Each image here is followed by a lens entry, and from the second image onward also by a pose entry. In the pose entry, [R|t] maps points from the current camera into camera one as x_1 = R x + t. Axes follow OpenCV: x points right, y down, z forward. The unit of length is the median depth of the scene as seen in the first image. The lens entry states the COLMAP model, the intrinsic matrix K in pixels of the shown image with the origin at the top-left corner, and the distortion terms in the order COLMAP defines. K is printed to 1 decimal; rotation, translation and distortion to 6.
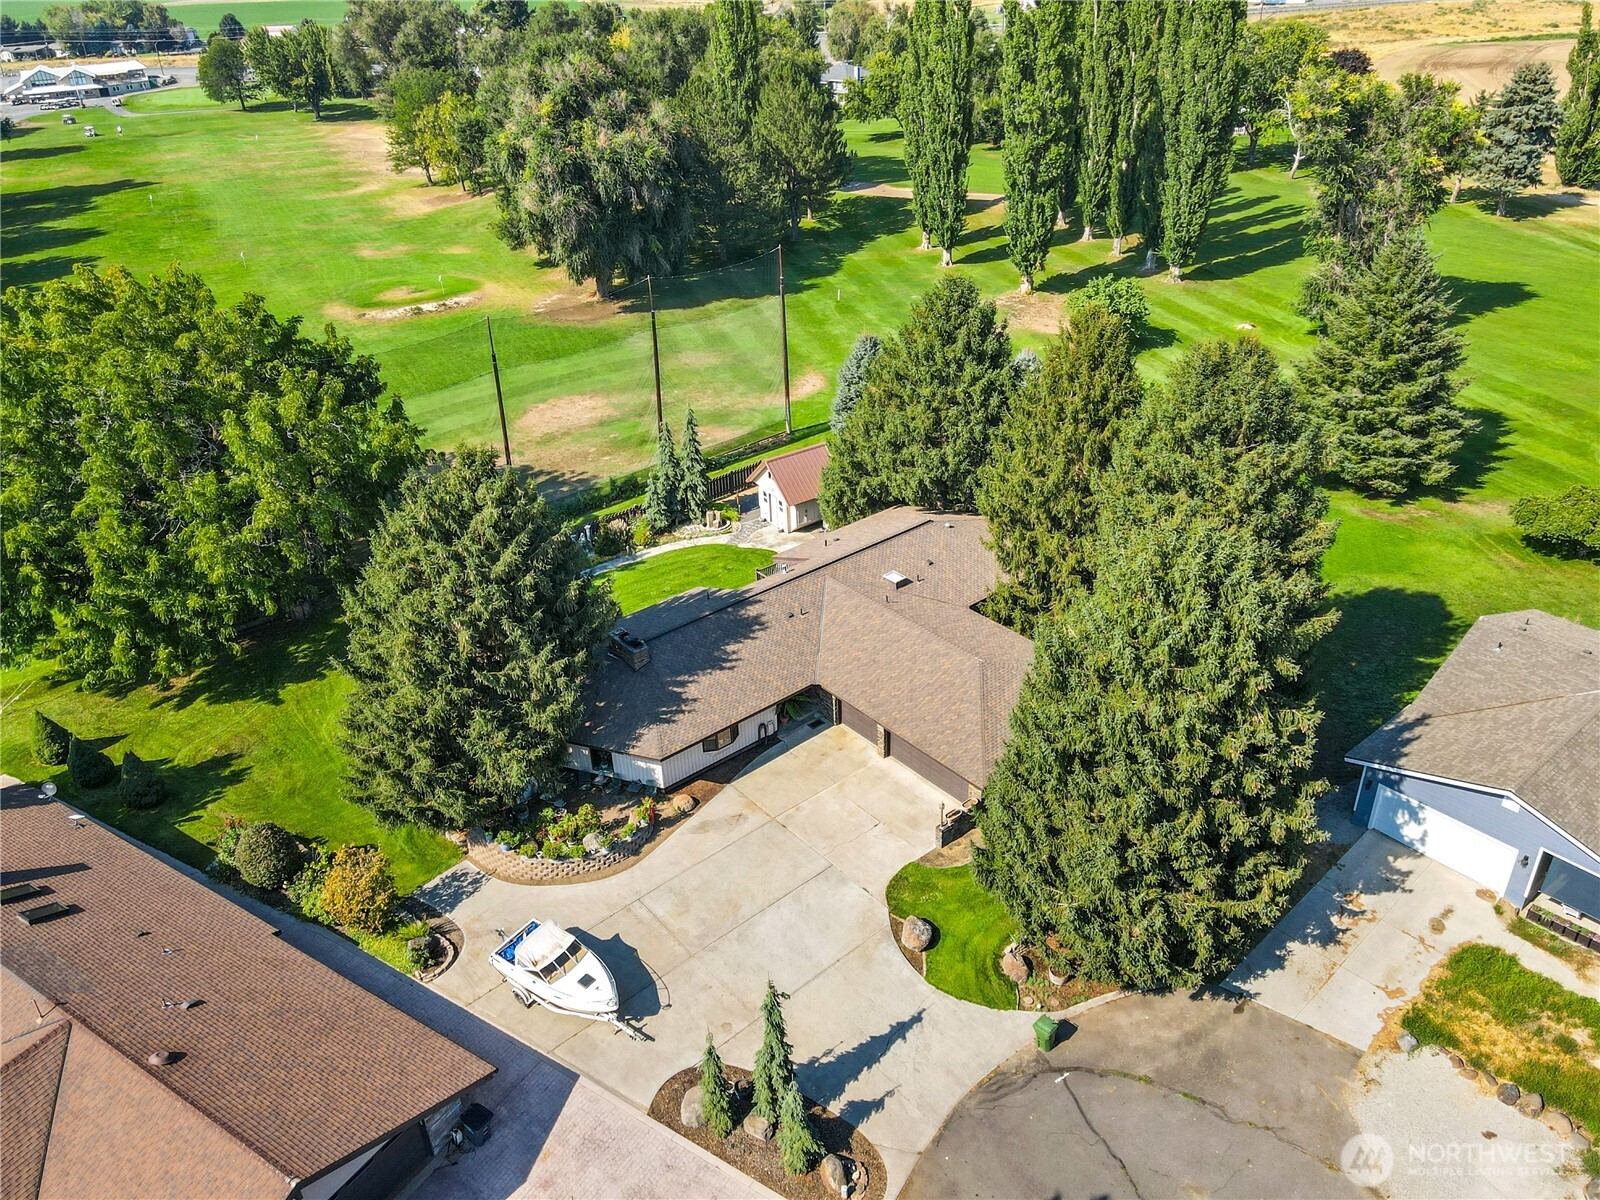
lens RADIAL K [[1165.1, 0, 803.9], [0, 1165.1, 599.3], [0, 0, 1]] dist [-0.005209, 0.007601]
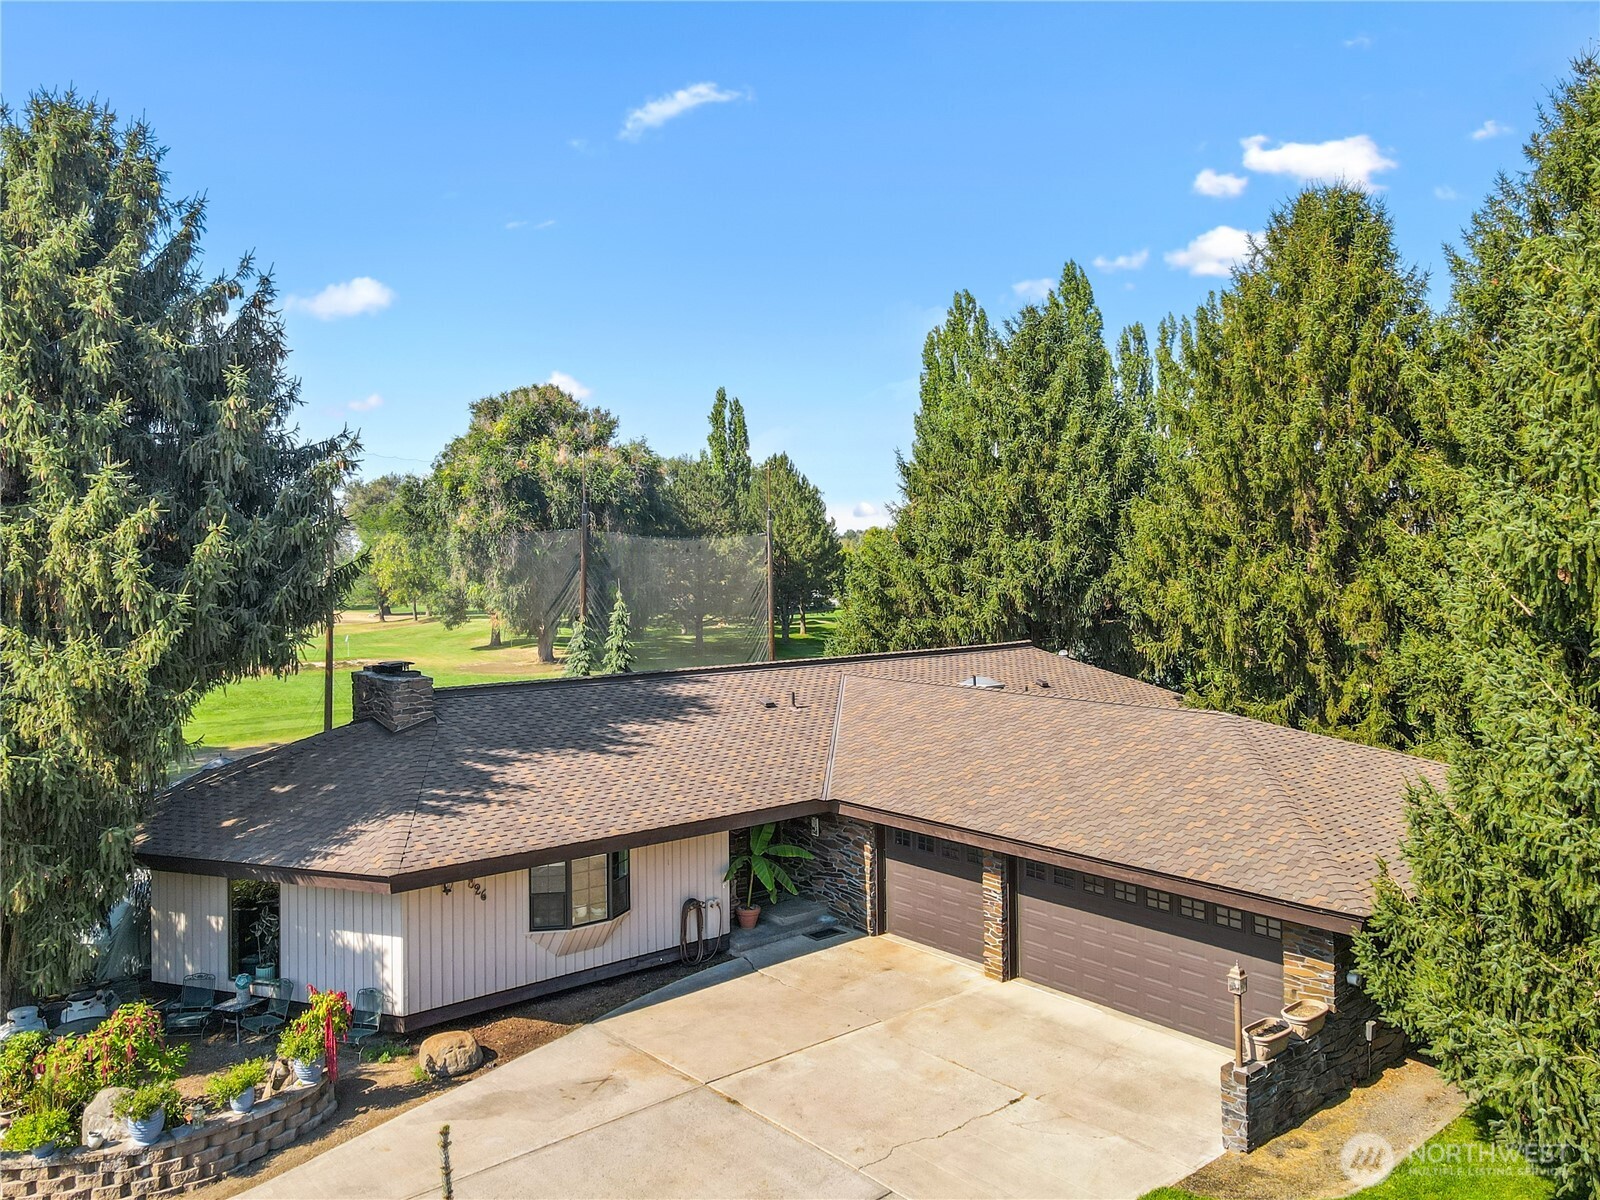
lens RADIAL K [[1165.1, 0, 794.4], [0, 1165.1, 599.0], [0, 0, 1]] dist [-0.005209, 0.007601]
pose [[0.999798, 0.020080, -0.000425, -0.002389], [-0.017570, 0.864200, -0.502841, 0.219093], [-0.009730, 0.502747, 0.864379, 0.598978]]
